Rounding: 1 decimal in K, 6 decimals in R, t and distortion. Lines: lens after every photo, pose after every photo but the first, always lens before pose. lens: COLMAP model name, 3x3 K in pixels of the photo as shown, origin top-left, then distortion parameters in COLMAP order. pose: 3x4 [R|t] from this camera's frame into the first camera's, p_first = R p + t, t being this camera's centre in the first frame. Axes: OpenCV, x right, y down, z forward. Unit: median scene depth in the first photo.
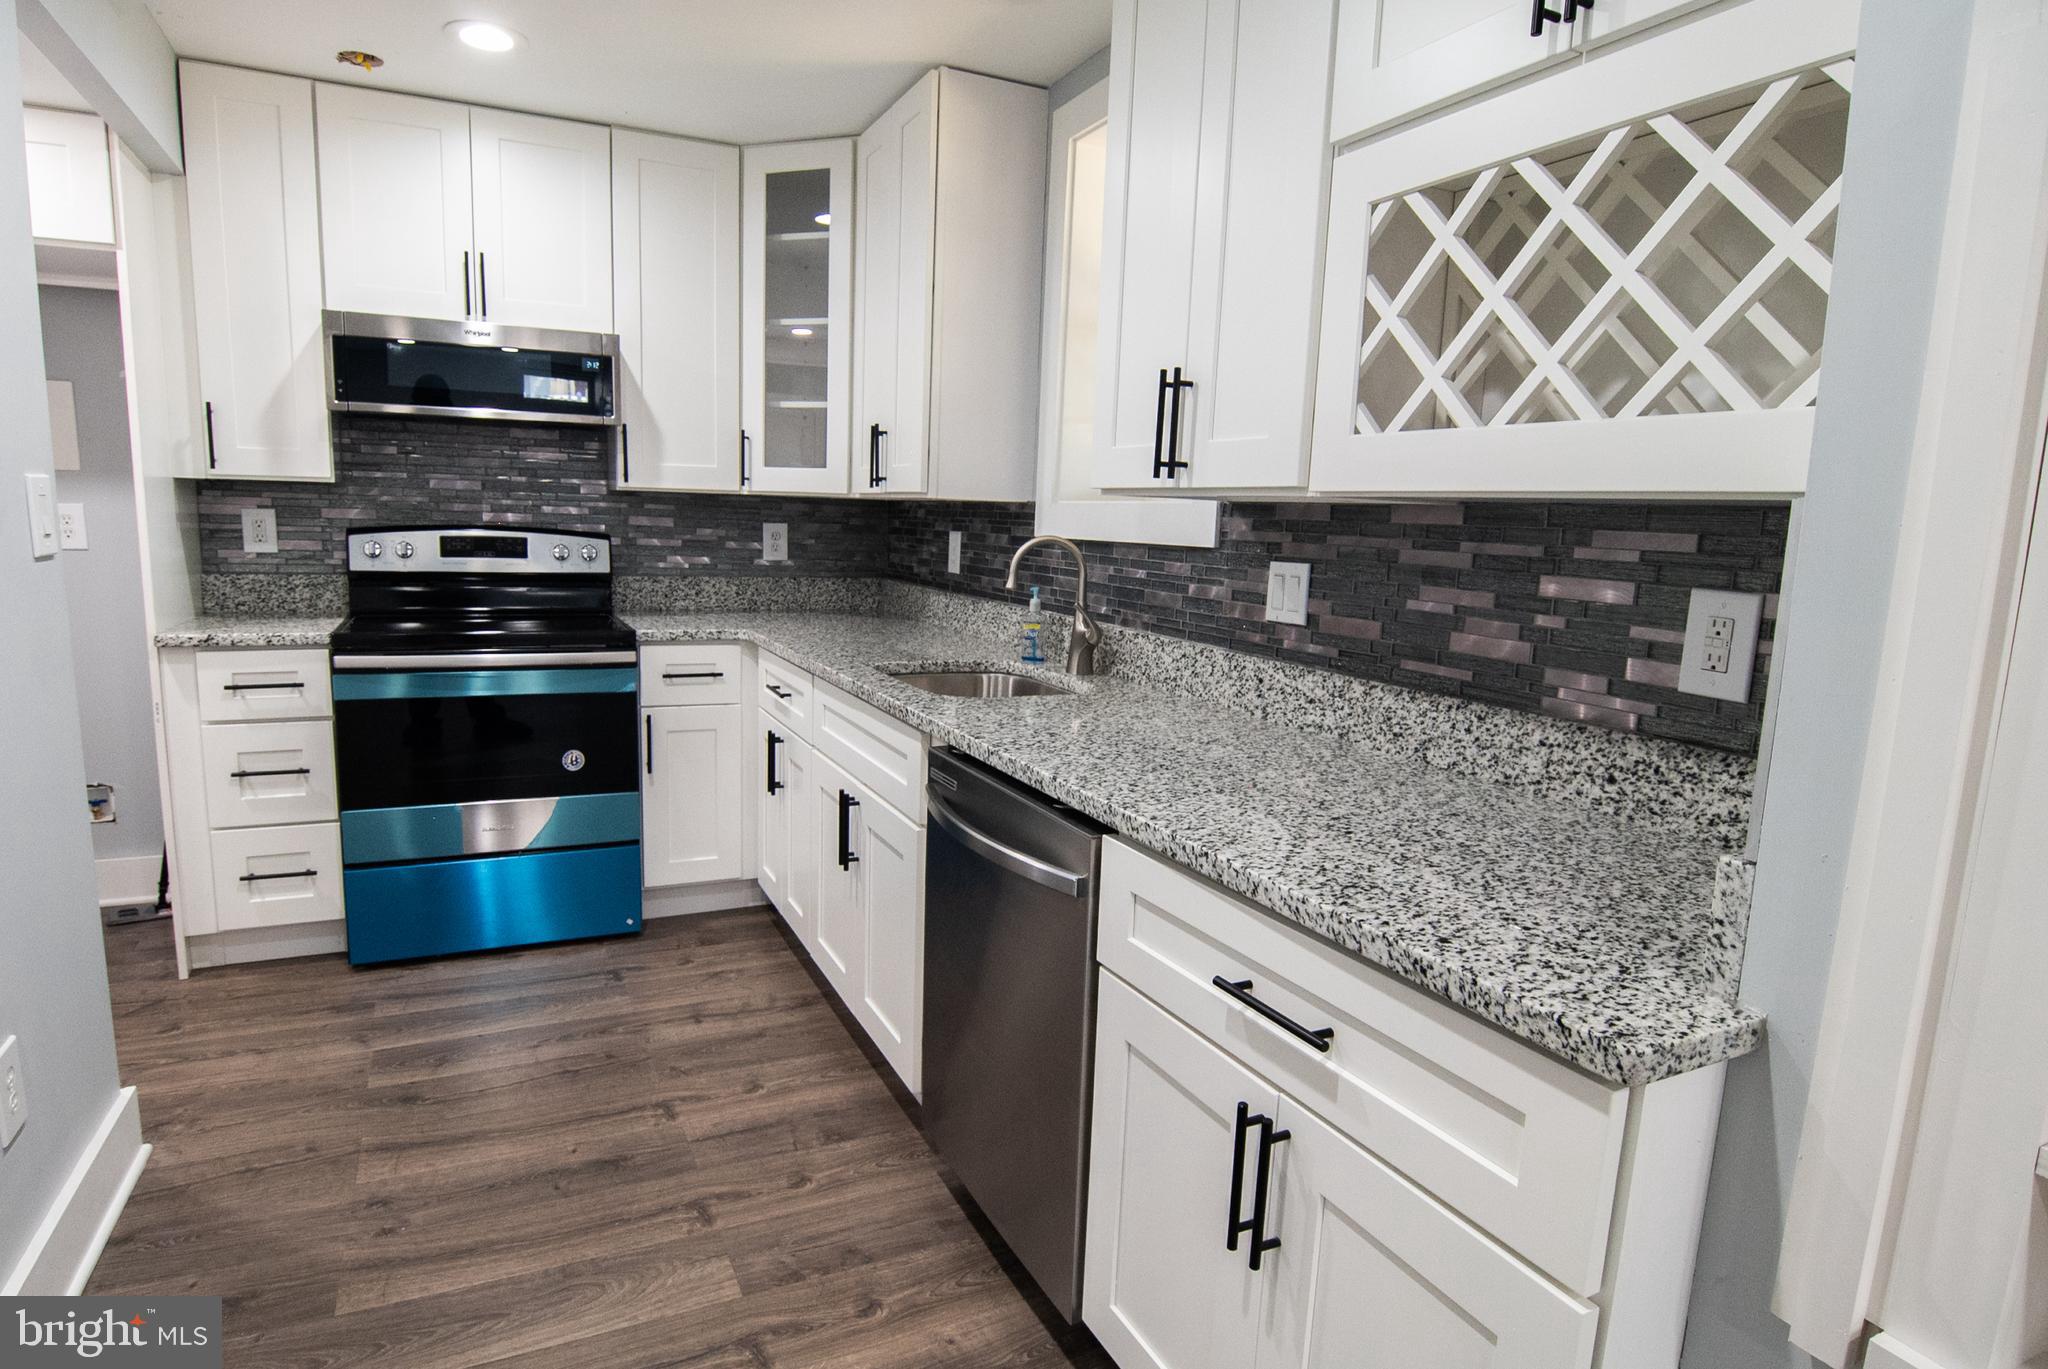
lens RADIAL K [[1130.7, 0, 1016.4], [0, 1130.7, 685.5], [0, 0, 1]] dist [-0.008141, -0.000016]
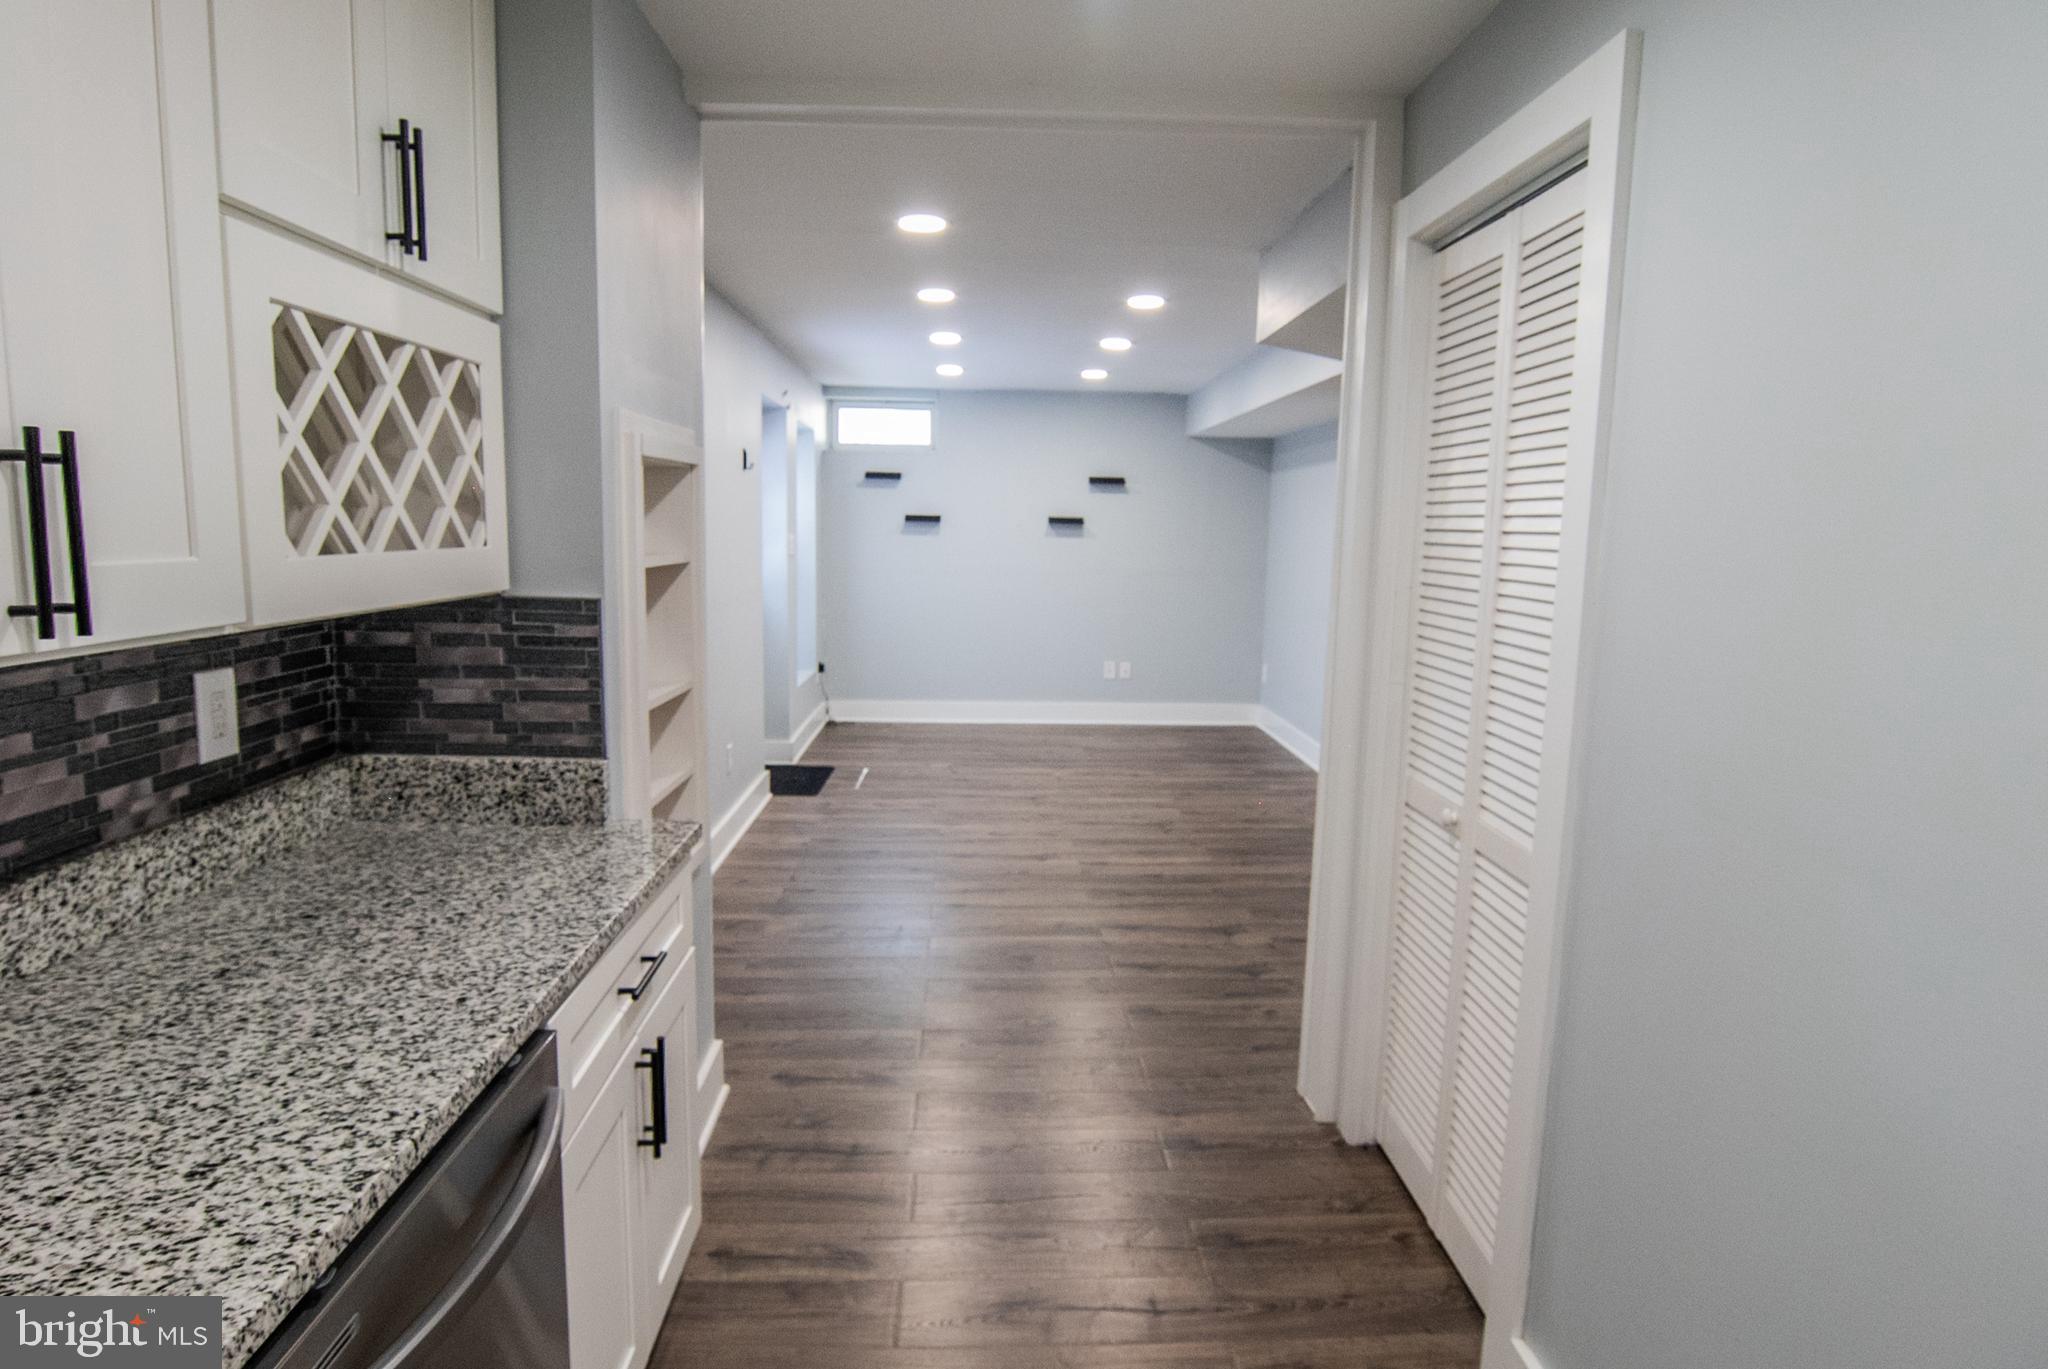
lens RADIAL K [[1130.7, 0, 1019.8], [0, 1130.7, 682.0], [0, 0, 1]] dist [-0.008141, -0.000016]
pose [[-0.906653, -0.106009, 0.408342, -0.576099], [0.019034, 0.956650, 0.290616, -0.362312], [-0.421448, 0.271260, -0.865332, 1.503286]]
